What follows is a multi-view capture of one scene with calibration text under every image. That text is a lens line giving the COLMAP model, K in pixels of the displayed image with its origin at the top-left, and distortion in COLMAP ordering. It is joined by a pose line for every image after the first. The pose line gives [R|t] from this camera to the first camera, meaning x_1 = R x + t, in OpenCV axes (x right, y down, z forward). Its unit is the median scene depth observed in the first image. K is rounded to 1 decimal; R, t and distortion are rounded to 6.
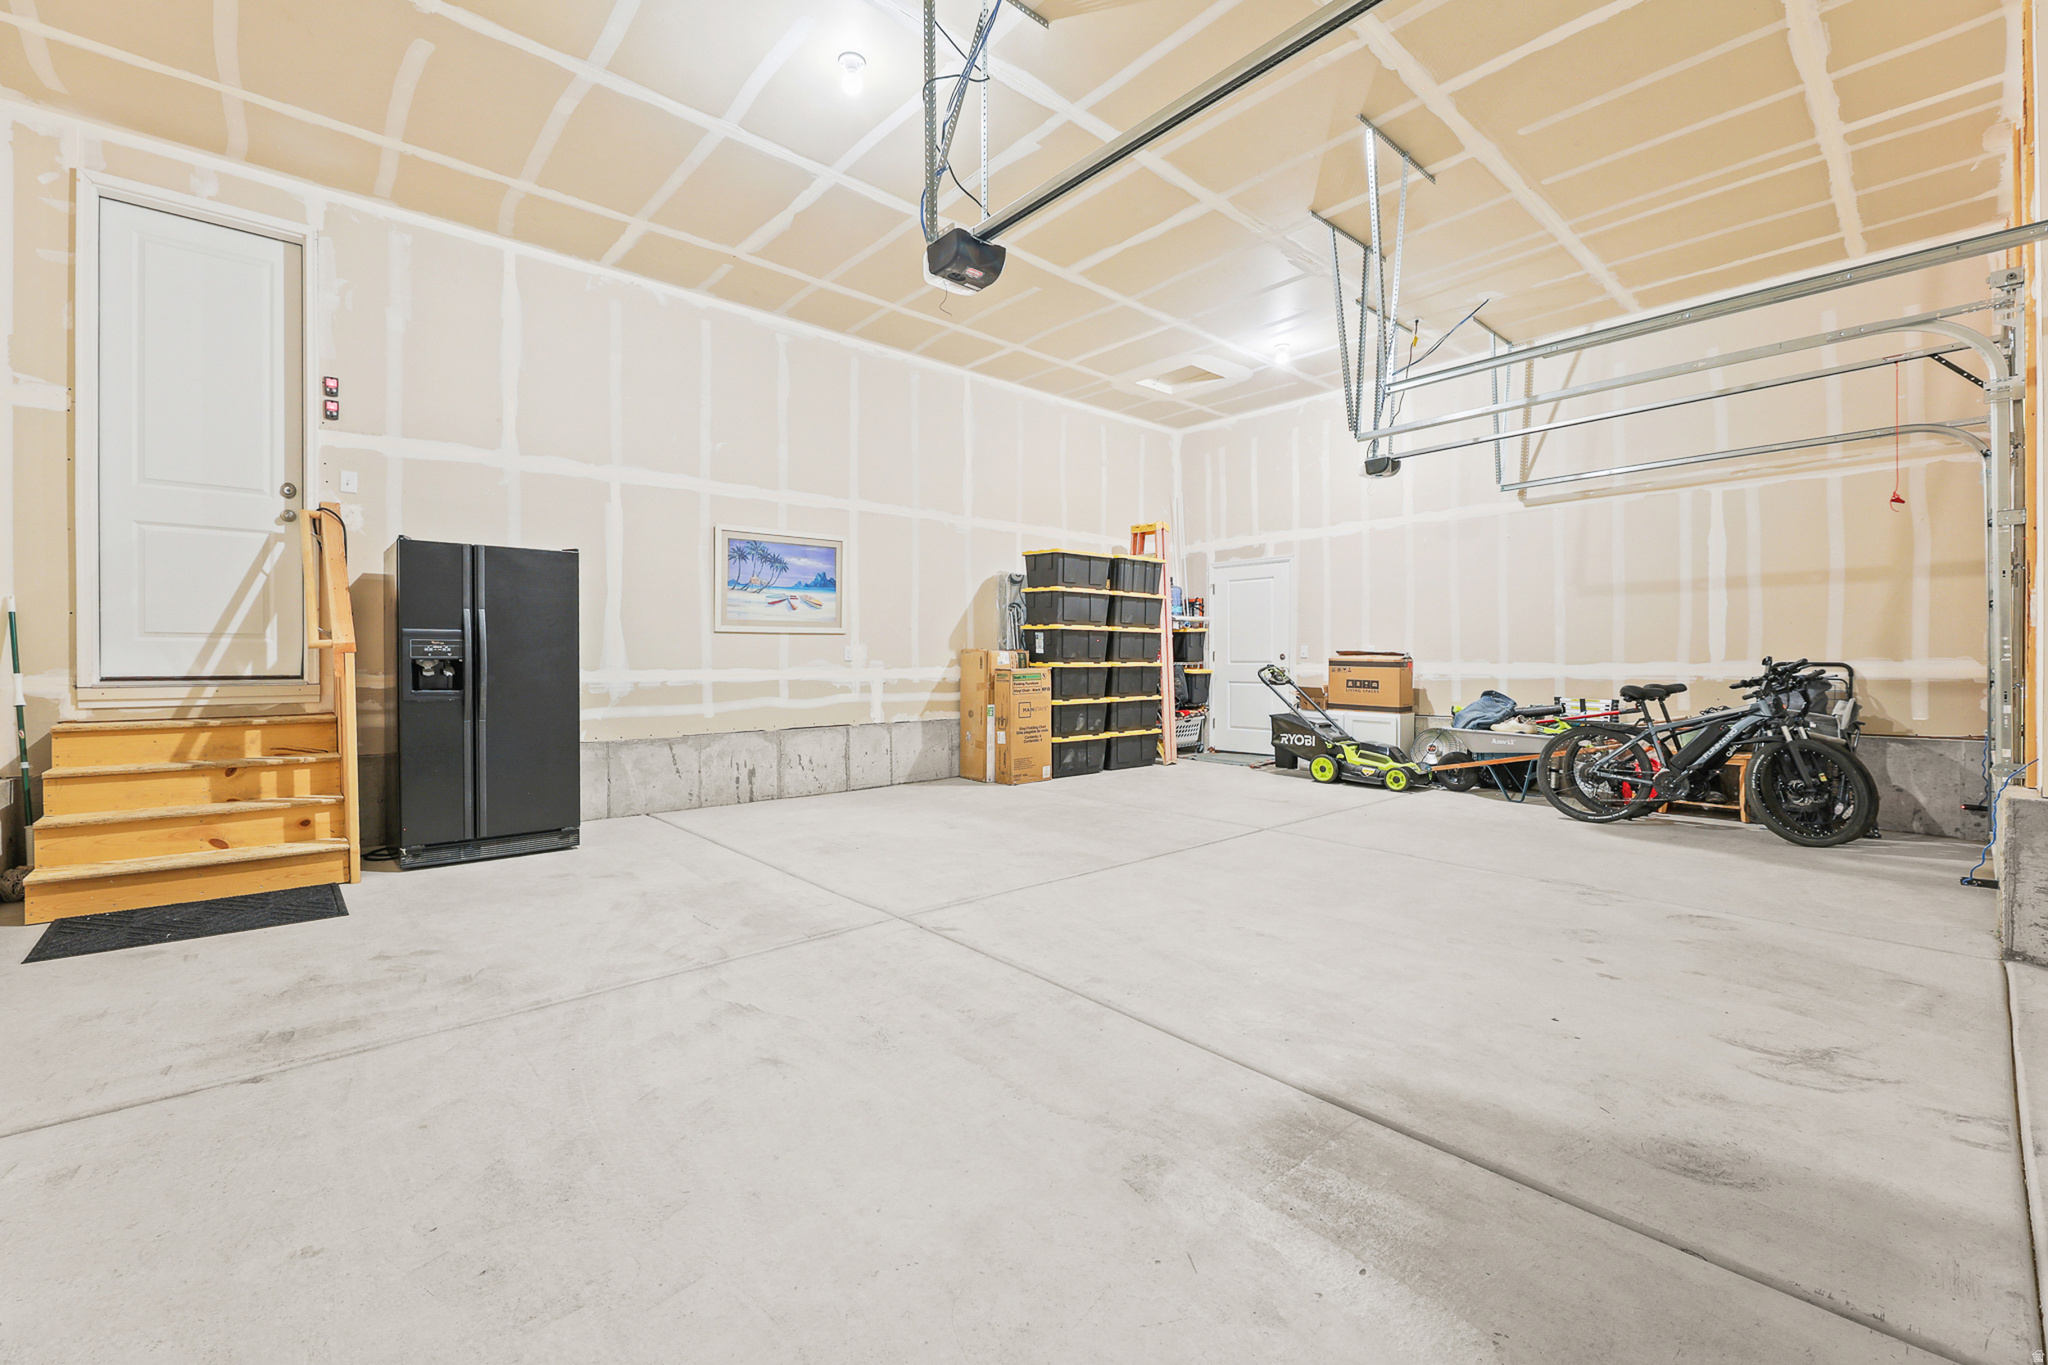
lens RADIAL K [[848.9, 0, 1021.3], [0, 848.9, 665.1], [0, 0, 1]] dist [0.000588, 0.000019]
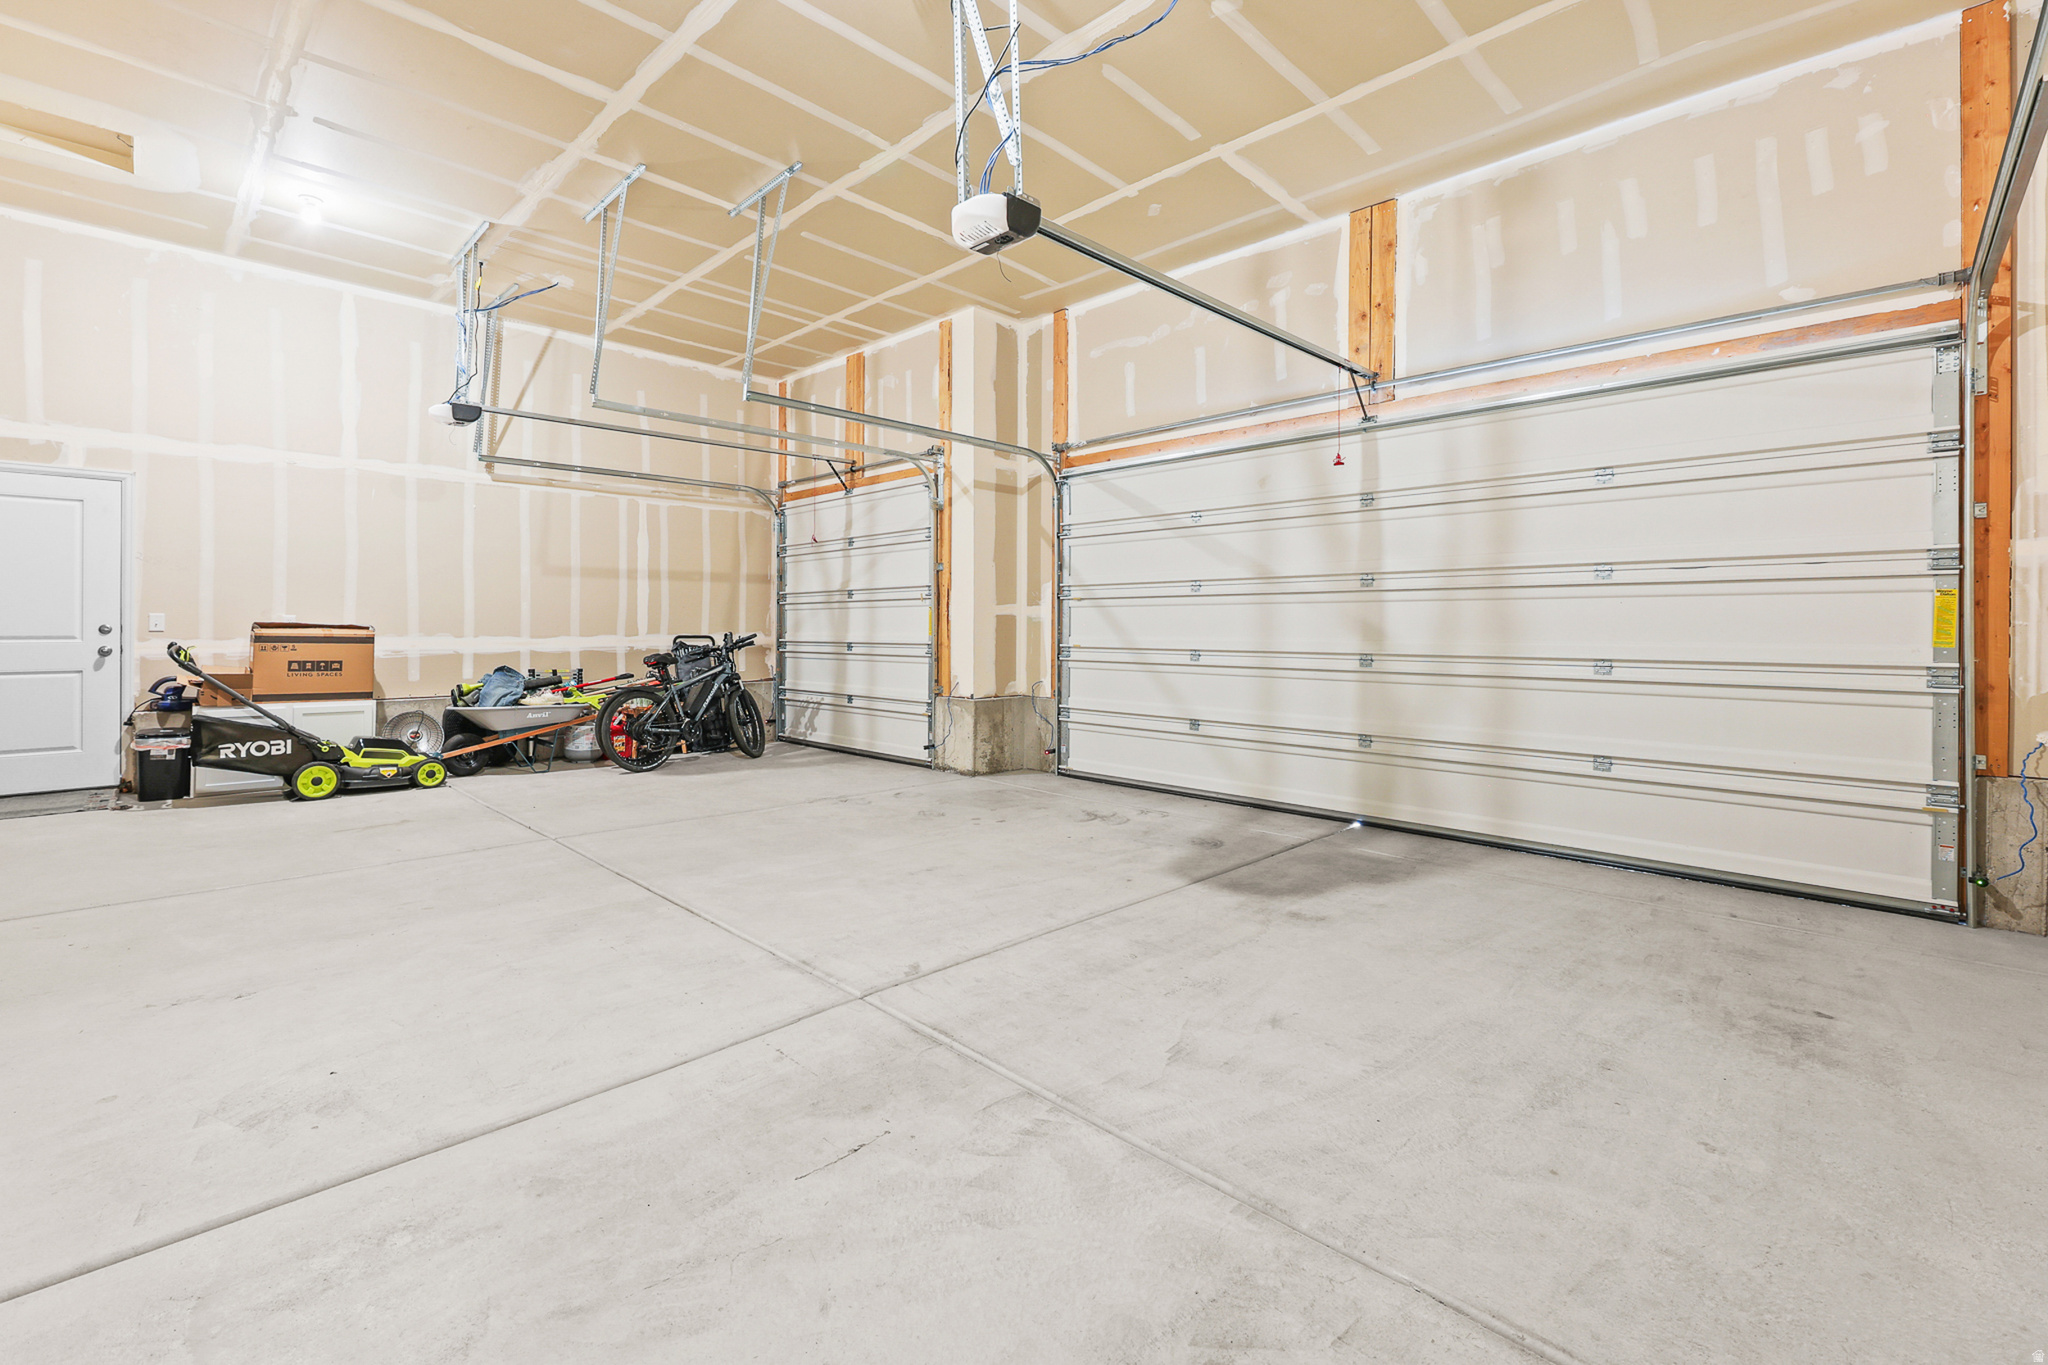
lens RADIAL K [[848.9, 0, 1004.3], [0, 848.9, 630.7], [0, 0, 1]] dist [0.000588, 0.000019]
pose [[-0.040962, -0.002356, 0.999158, -0.497602], [0.002514, 0.999994, 0.002461, -0.012542], [-0.999158, 0.002613, -0.040955, 0.509015]]
